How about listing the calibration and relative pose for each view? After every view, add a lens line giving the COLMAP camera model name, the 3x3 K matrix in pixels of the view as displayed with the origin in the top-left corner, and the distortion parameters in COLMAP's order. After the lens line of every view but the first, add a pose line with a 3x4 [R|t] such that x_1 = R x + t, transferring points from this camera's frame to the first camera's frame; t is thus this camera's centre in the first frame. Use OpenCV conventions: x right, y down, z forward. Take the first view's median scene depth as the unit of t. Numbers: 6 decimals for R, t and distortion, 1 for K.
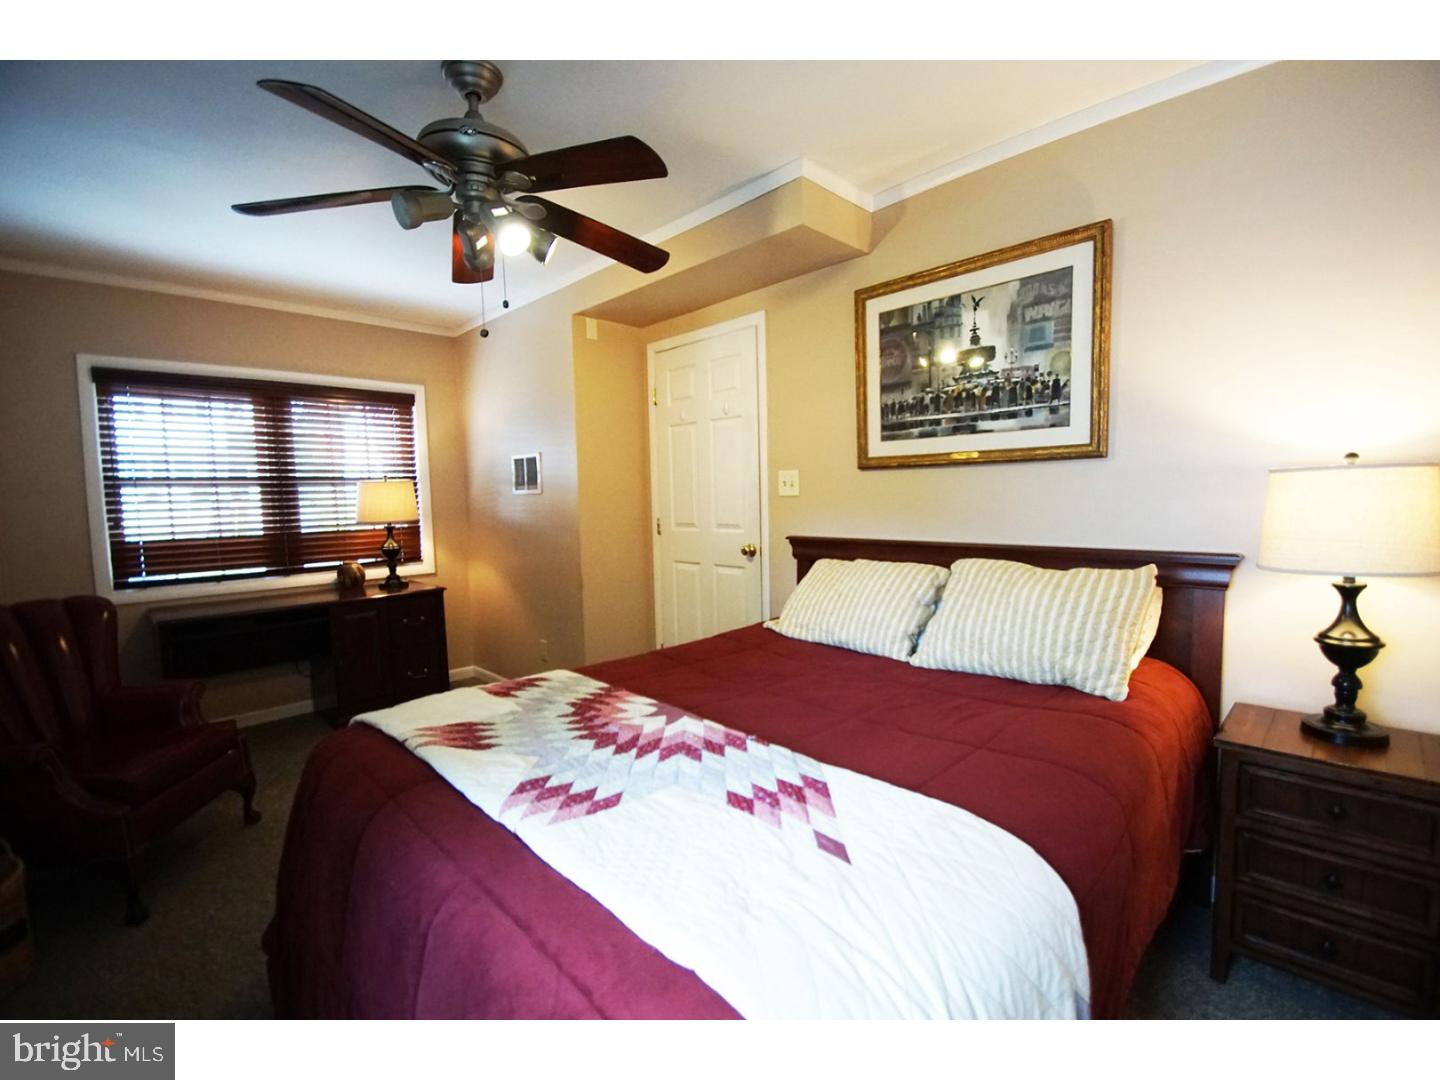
lens RADIAL K [[642.3, 0, 730.5], [0, 642.3, 541.6], [0, 0, 1]] dist [0.018828, -0.021807]
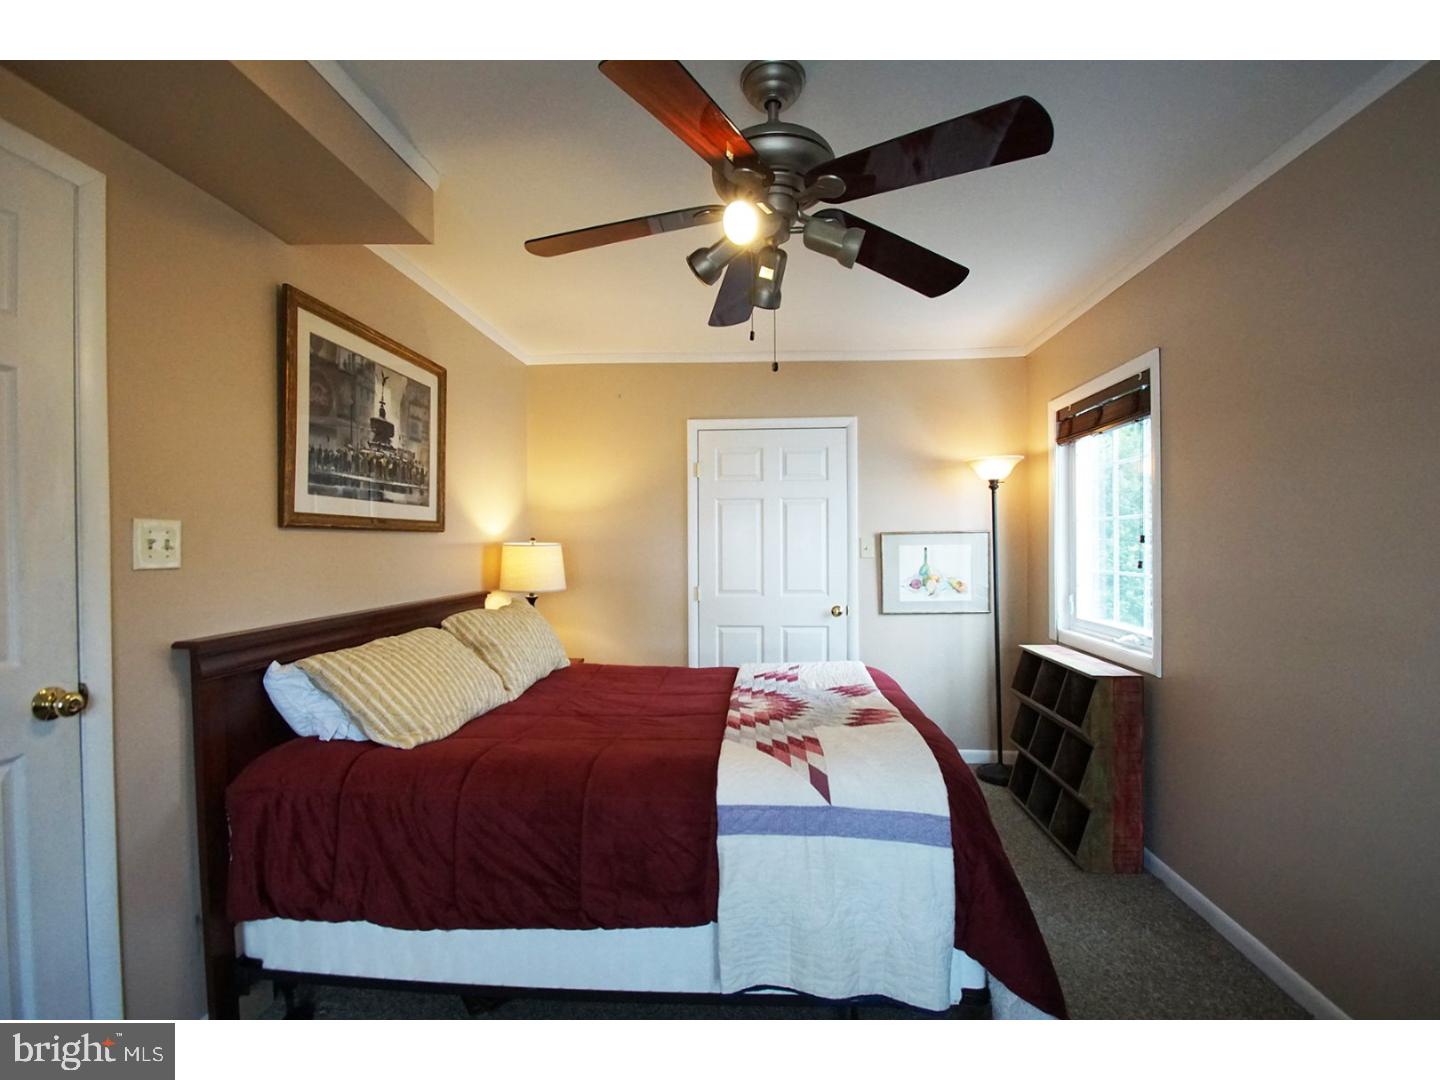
lens RADIAL K [[642.3, 0, 730.5], [0, 642.3, 541.6], [0, 0, 1]] dist [0.018828, -0.021807]
pose [[-0.678933, 0.035183, 0.733356, -0.737823], [0.090392, 0.995258, 0.035936, -0.088686], [-0.728614, 0.090687, -0.678894, 1.274582]]
